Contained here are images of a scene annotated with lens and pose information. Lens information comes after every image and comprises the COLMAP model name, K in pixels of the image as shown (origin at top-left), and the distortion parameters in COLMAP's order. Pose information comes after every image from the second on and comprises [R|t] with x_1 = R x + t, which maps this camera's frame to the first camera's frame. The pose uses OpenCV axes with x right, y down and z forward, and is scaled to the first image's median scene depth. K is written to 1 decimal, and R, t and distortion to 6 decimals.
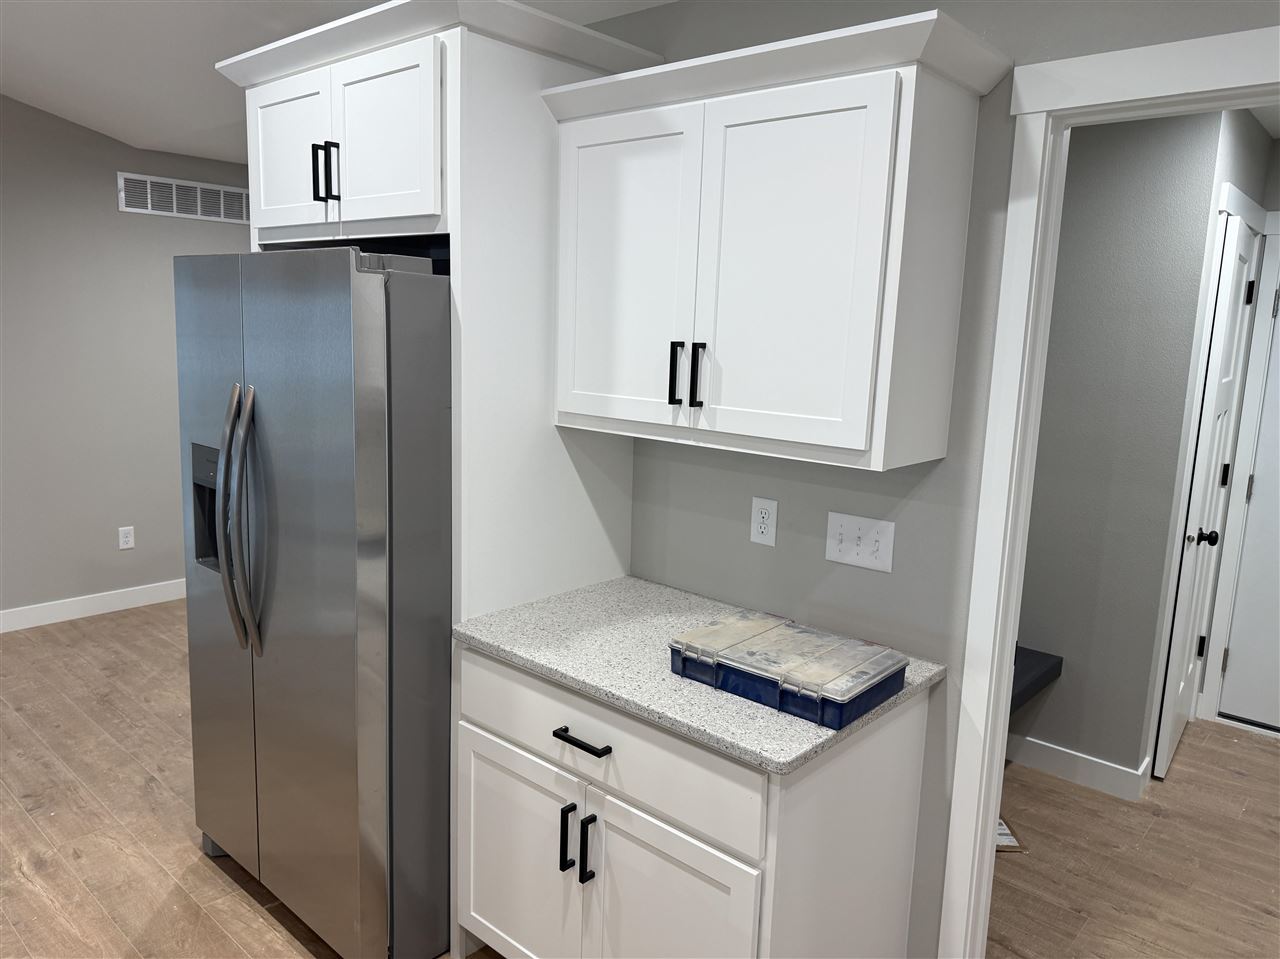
lens RADIAL K [[894.9, 0, 678.5], [0, 894.9, 463.9], [0, 0, 1]] dist [0.009733, -0.029560]
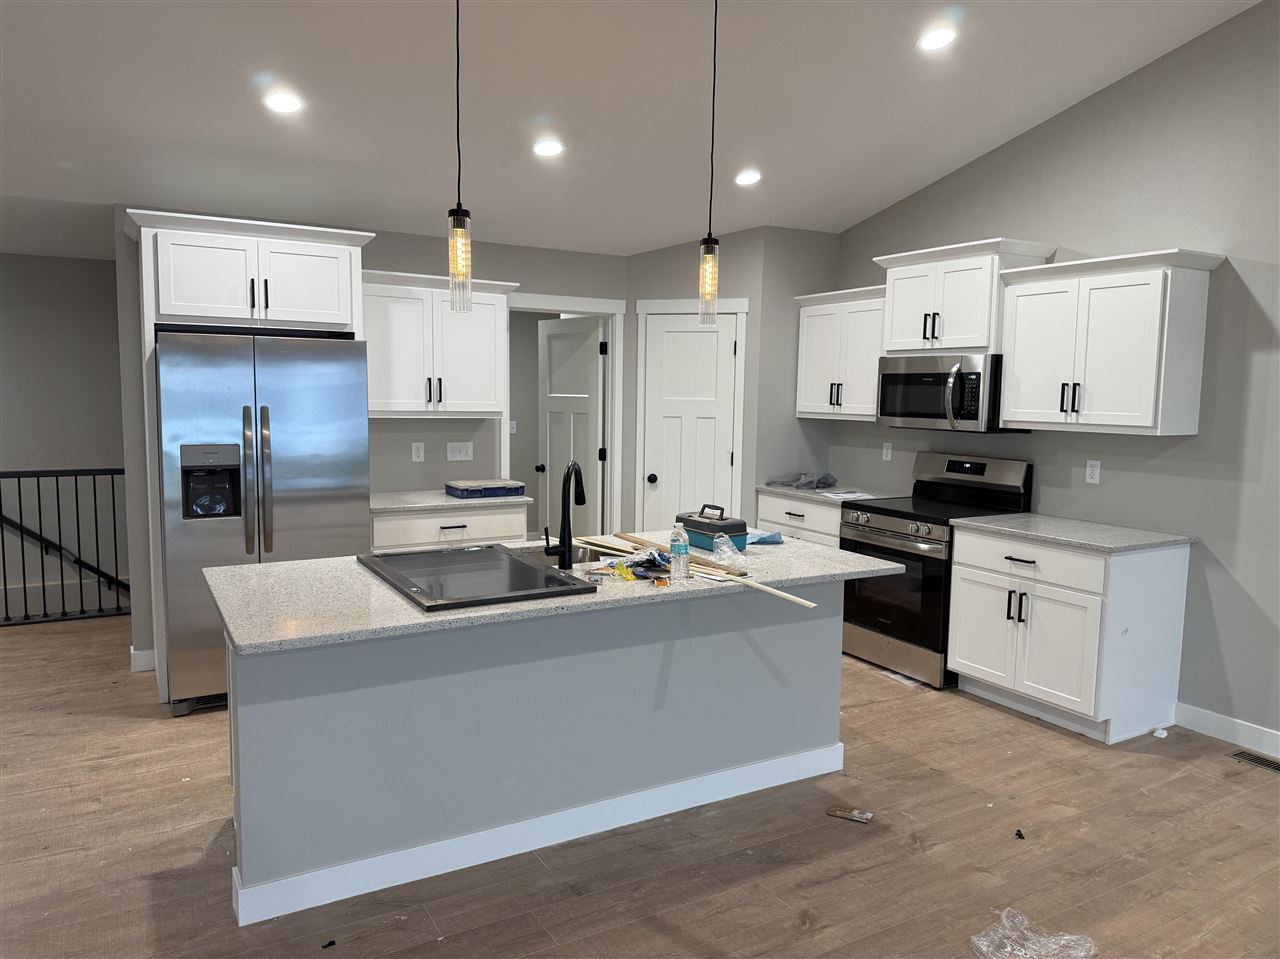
lens RADIAL K [[894.9, 0, 638.7], [0, 894.9, 482.9], [0, 0, 1]] dist [0.009733, -0.029560]
pose [[0.331881, -0.129825, 0.934345, -1.036299], [0.143738, 0.985878, 0.085930, 0.013071], [-0.932306, 0.105783, 0.345855, -0.197658]]
